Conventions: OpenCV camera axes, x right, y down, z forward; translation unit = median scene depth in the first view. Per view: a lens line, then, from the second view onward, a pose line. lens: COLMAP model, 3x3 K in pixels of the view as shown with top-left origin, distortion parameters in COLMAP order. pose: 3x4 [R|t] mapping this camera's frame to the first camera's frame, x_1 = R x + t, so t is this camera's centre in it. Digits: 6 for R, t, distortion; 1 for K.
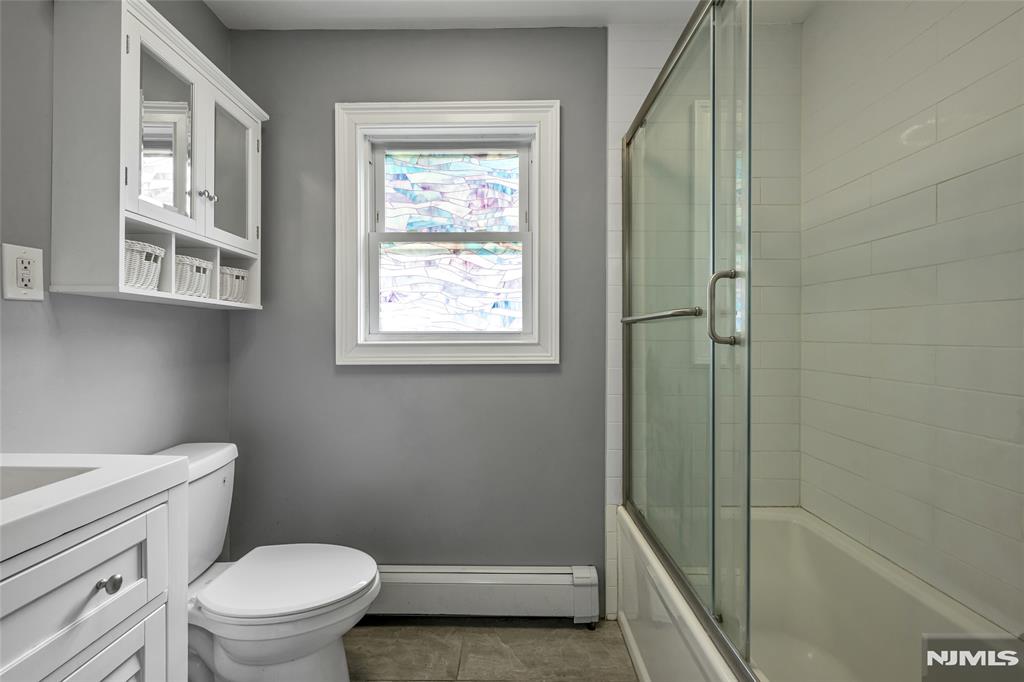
lens RADIAL K [[406.4, 0, 516.1], [0, 406.4, 346.4], [0, 0, 1]] dist [-0.000393, 0.000188]
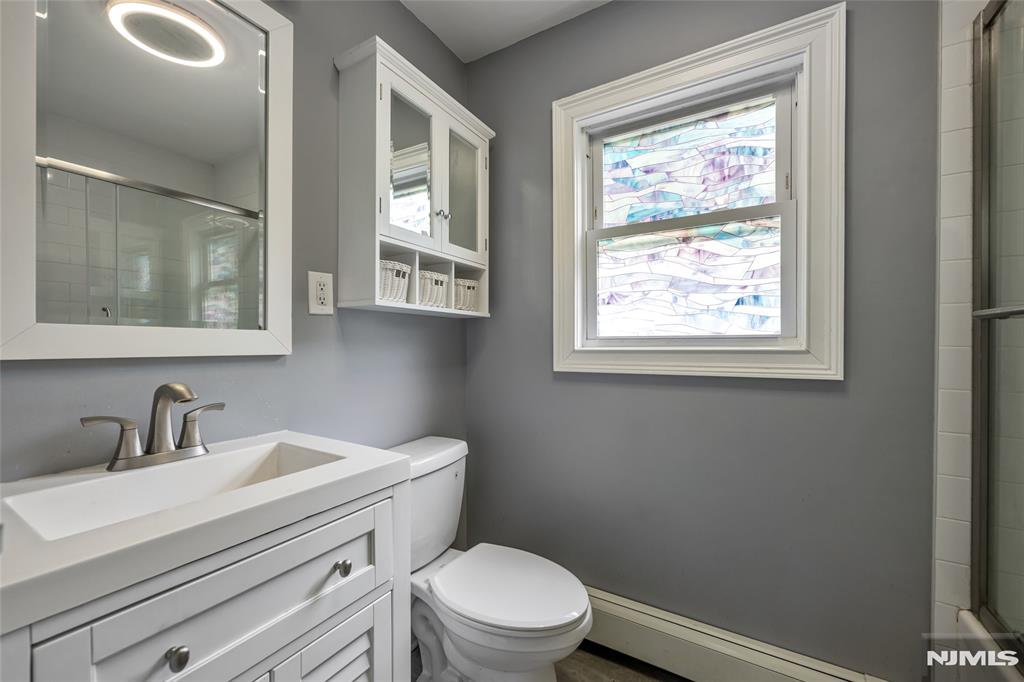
lens RADIAL K [[406.4, 0, 516.1], [0, 406.4, 346.4], [0, 0, 1]] dist [-0.000393, 0.000188]
pose [[0.852195, 0.001405, -0.523222, -0.009638], [-0.008846, 0.999892, -0.011723, -0.002173], [0.523149, 0.014618, 0.852116, 0.123325]]
